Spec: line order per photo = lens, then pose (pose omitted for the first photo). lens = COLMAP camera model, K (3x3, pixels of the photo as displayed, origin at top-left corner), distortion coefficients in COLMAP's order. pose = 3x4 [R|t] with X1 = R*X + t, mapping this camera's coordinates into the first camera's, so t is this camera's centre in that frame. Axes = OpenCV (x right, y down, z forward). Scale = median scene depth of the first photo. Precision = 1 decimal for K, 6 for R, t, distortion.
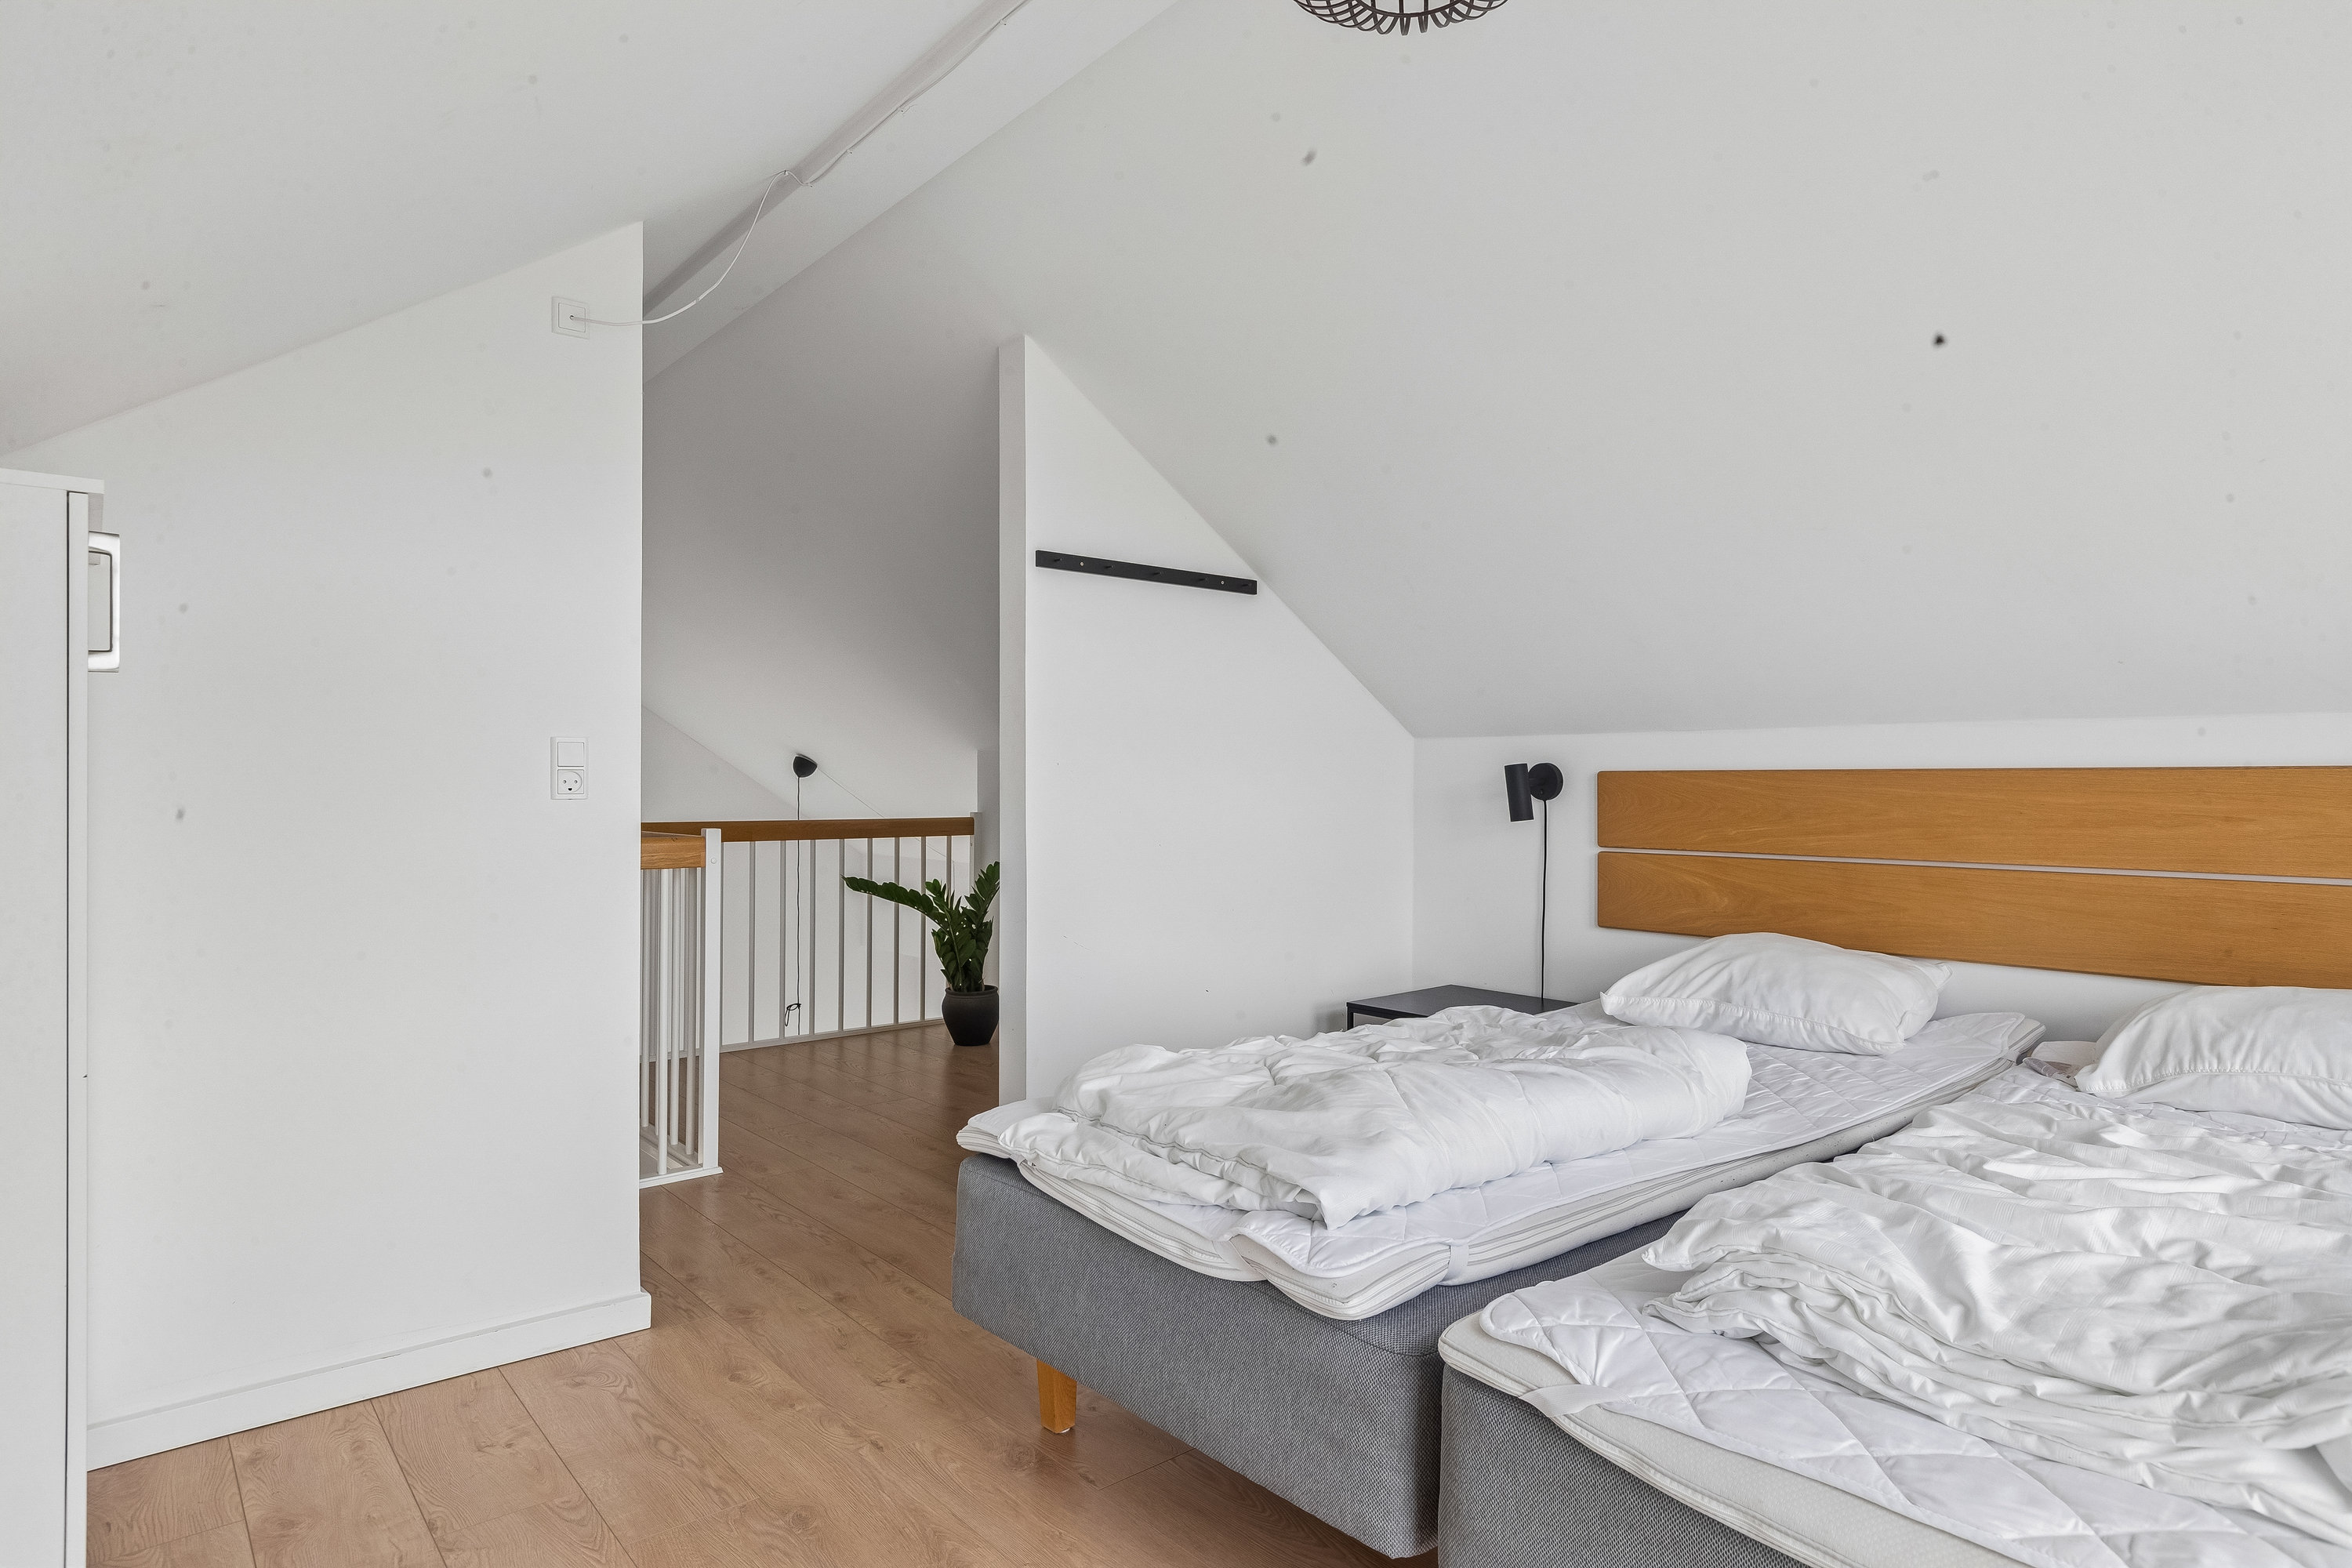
lens RADIAL K [[1315.9, 0, 1181.1], [0, 1315.9, 794.3], [0, 0, 1]] dist [0.002447, 0.000085]
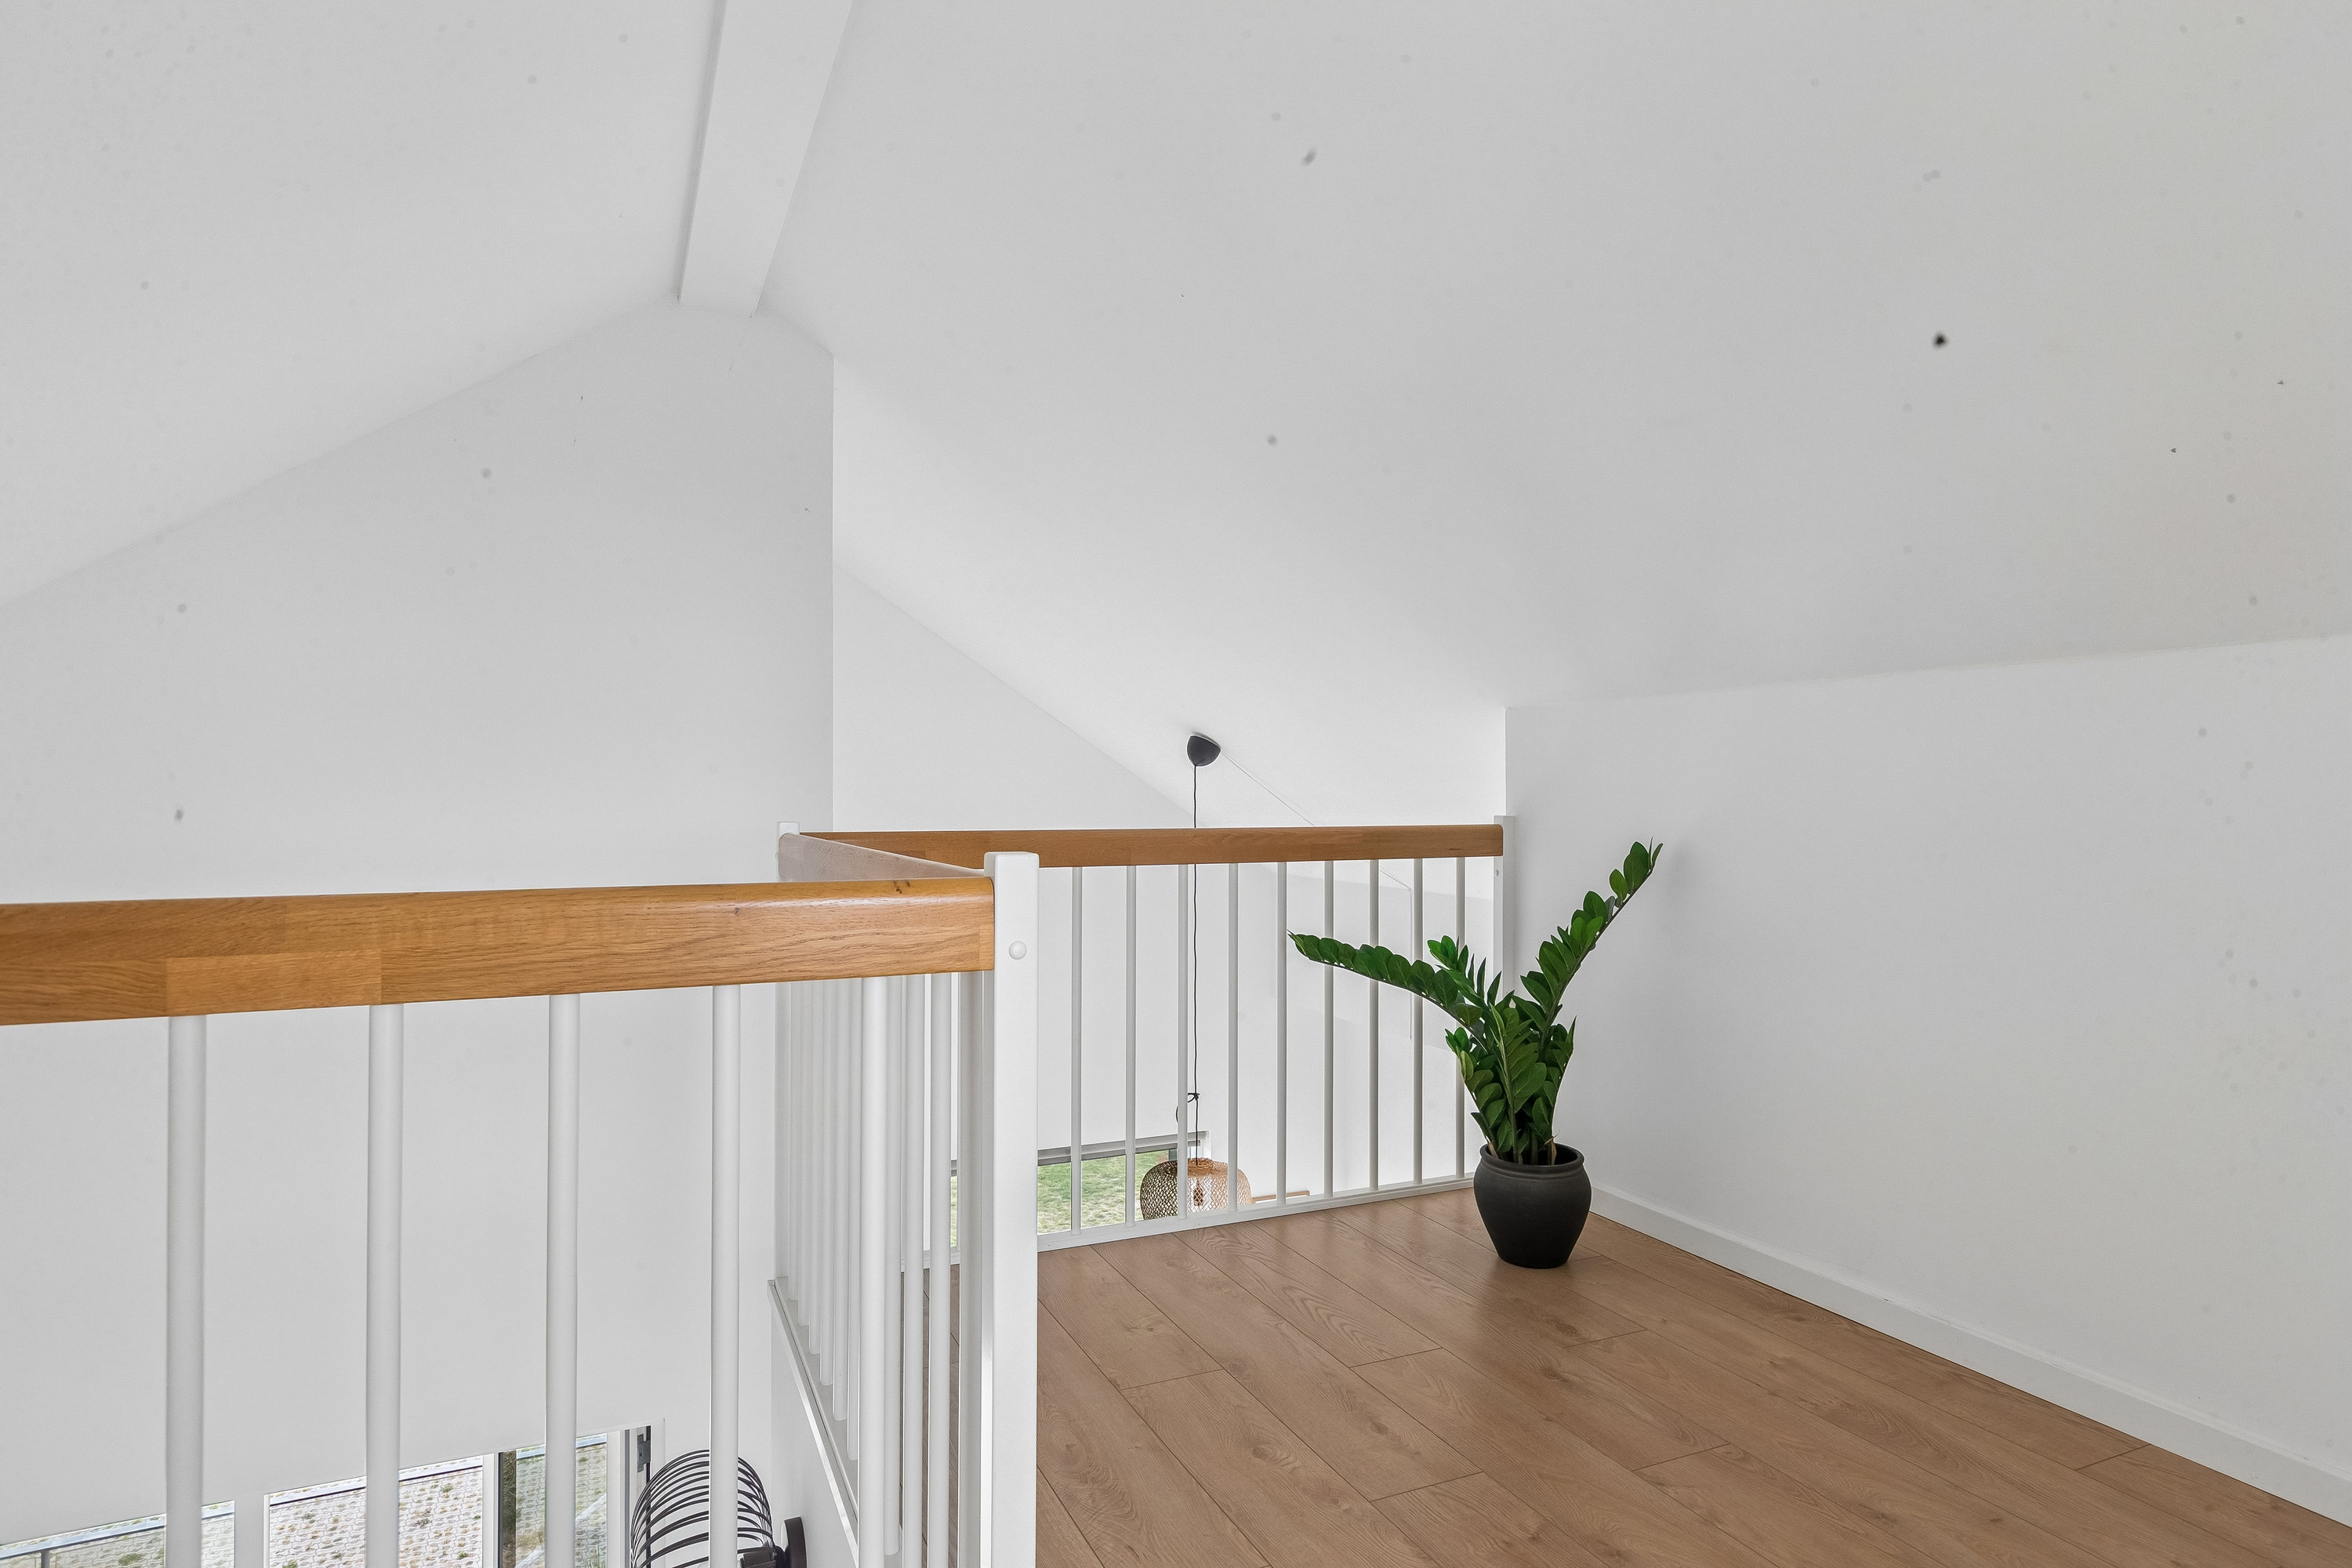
lens RADIAL K [[1315.9, 0, 1177.7], [0, 1315.9, 787.6], [0, 0, 1]] dist [0.002447, 0.000085]
pose [[0.961388, -0.005773, -0.275136, -0.144331], [0.002304, 0.999914, -0.012929, 0.009010], [0.275187, 0.011795, 0.961318, 0.442661]]
